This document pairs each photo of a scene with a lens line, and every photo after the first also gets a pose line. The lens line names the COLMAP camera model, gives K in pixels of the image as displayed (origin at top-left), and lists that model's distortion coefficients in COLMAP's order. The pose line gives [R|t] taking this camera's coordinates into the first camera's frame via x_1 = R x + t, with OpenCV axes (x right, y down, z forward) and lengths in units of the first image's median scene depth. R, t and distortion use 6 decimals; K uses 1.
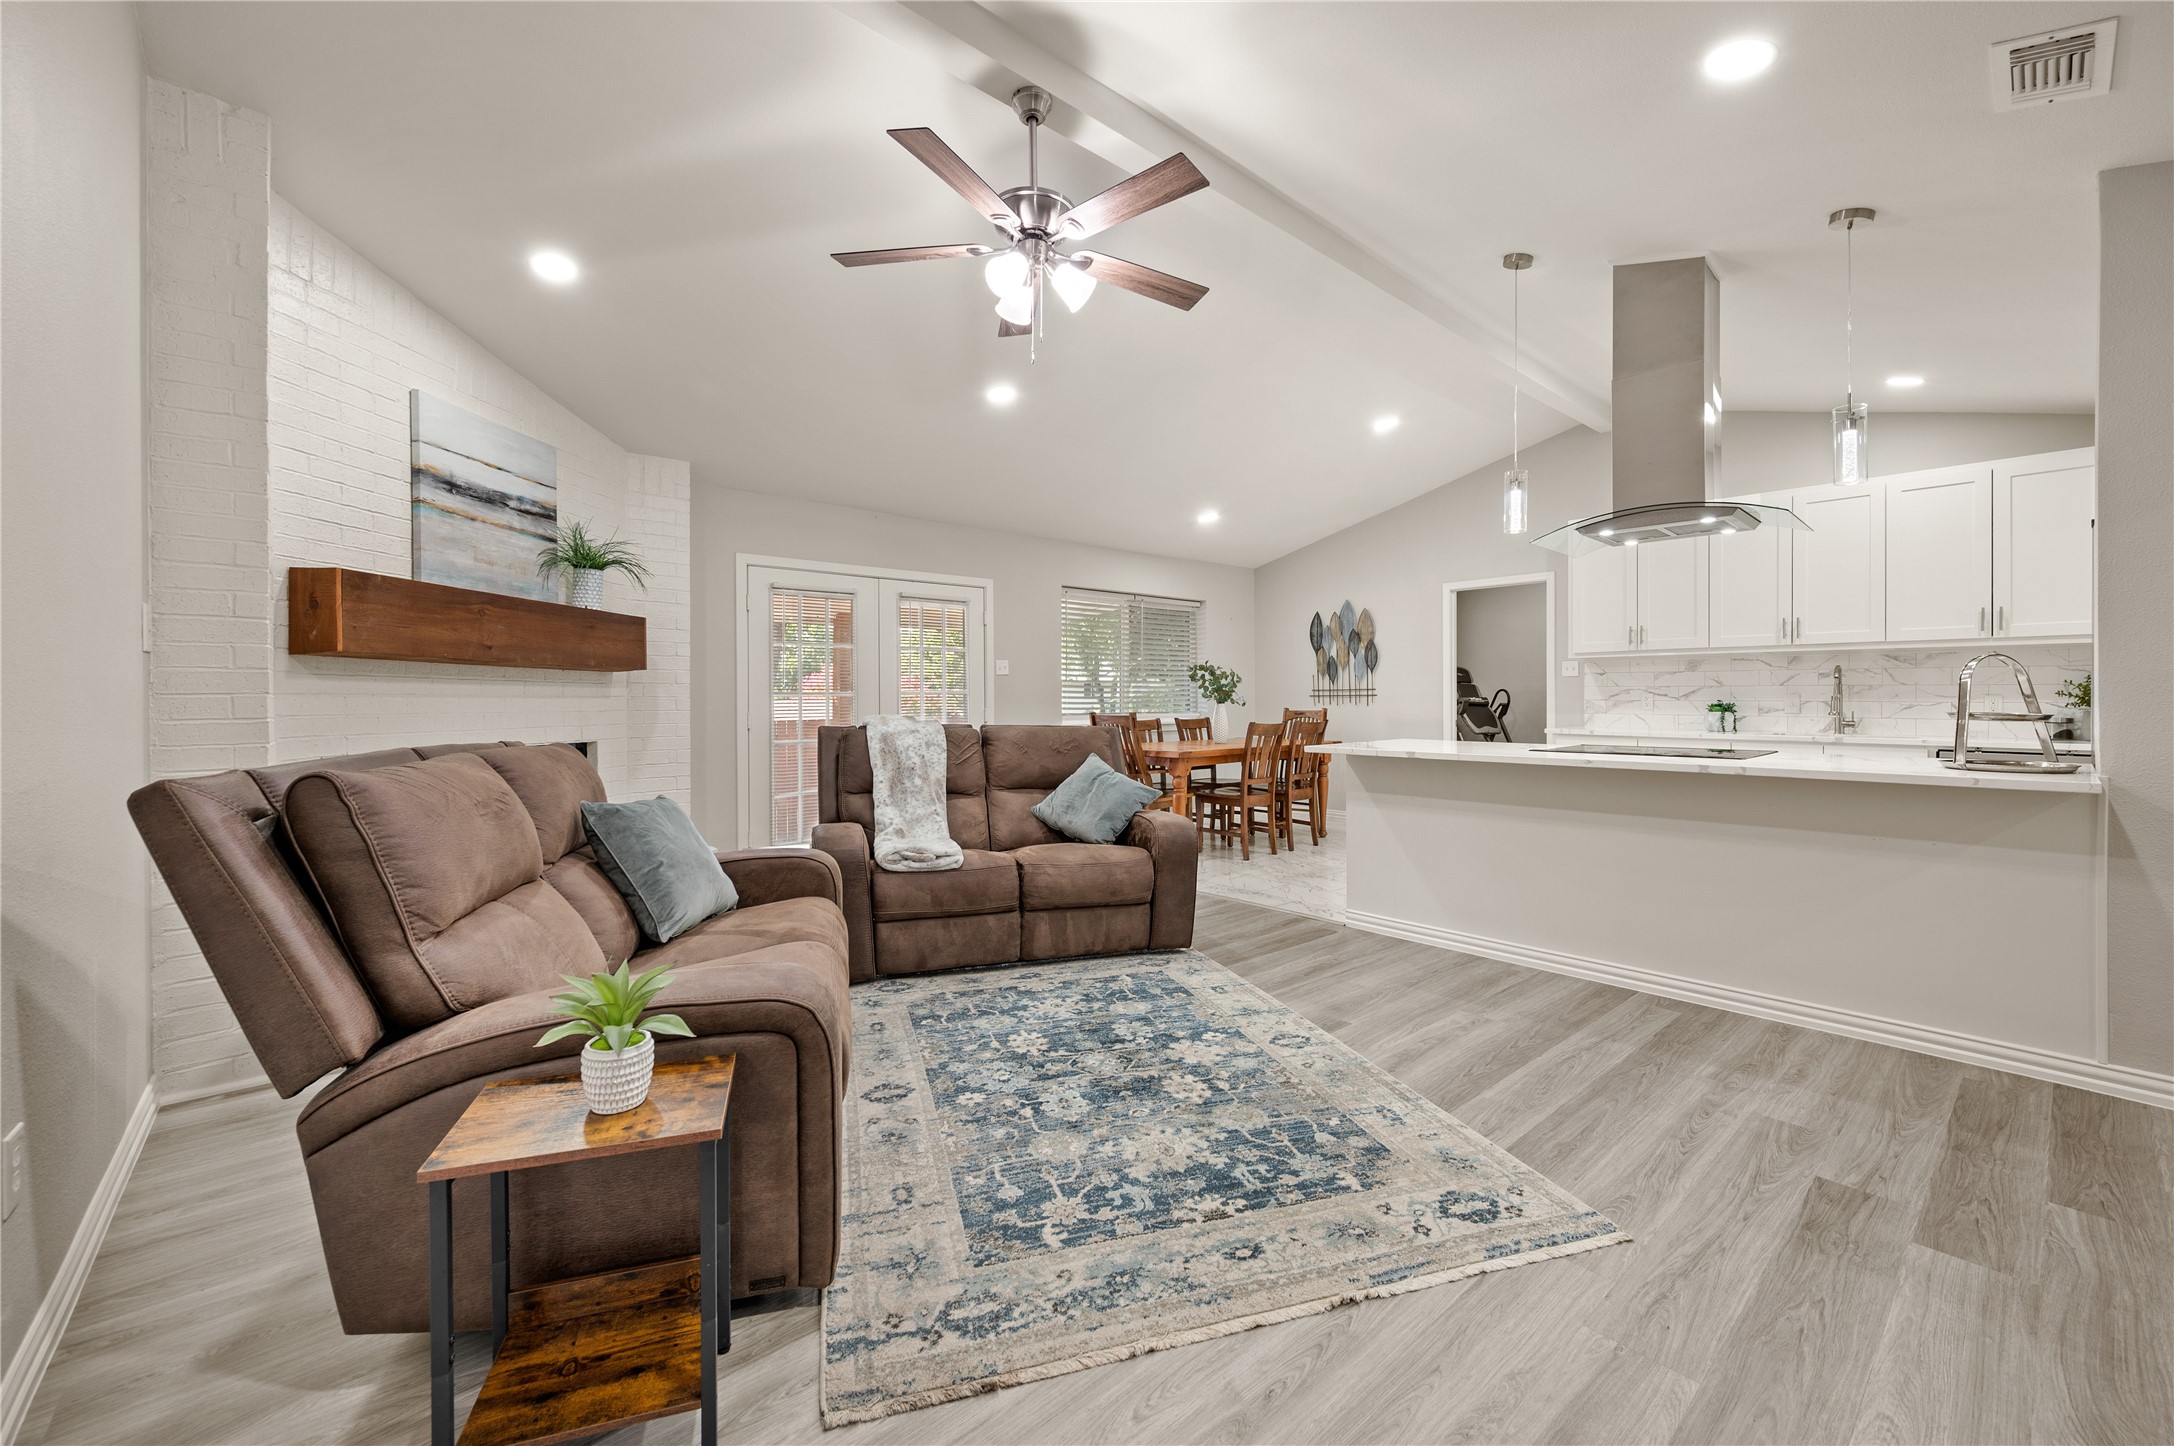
lens RADIAL K [[859.6, 0, 1096.7], [0, 859.6, 698.2], [0, 0, 1]] dist [-0.000442, -0.000051]
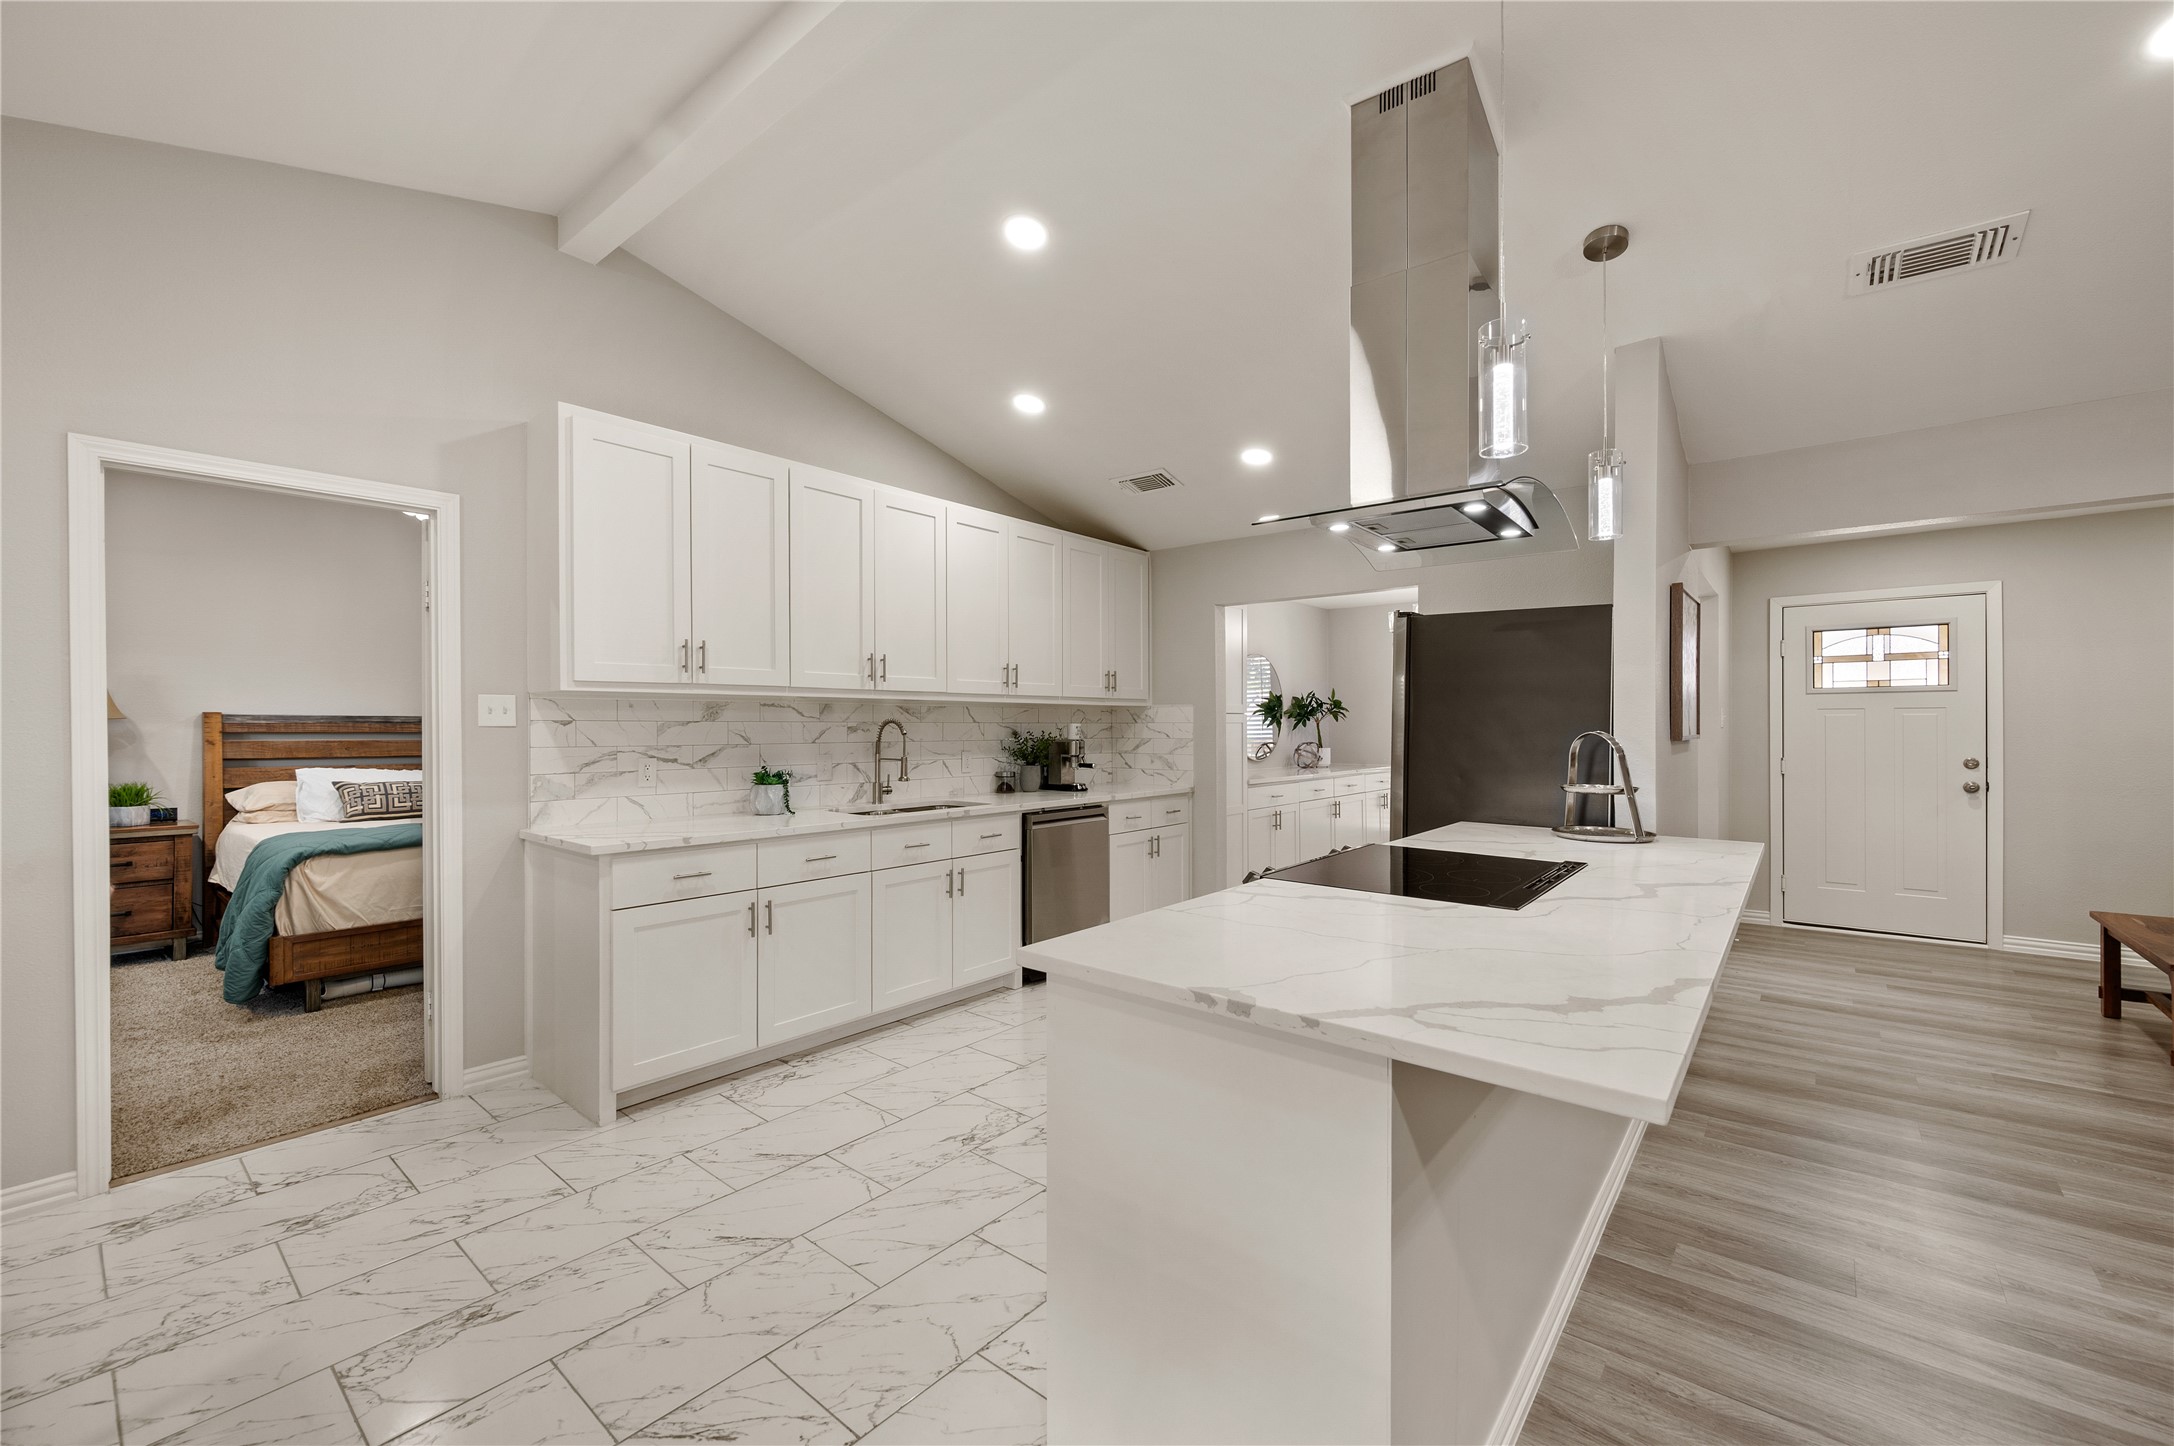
lens RADIAL K [[866.2, 0, 1090.0], [0, 866.2, 728.0], [0, 0, 1]] dist [-0.000012, -0.000186]
pose [[-0.147317, -0.004041, 0.989081, 0.036851], [0.002633, 0.999987, 0.004477, -0.033383], [-0.989086, 0.003264, -0.147305, 0.966289]]
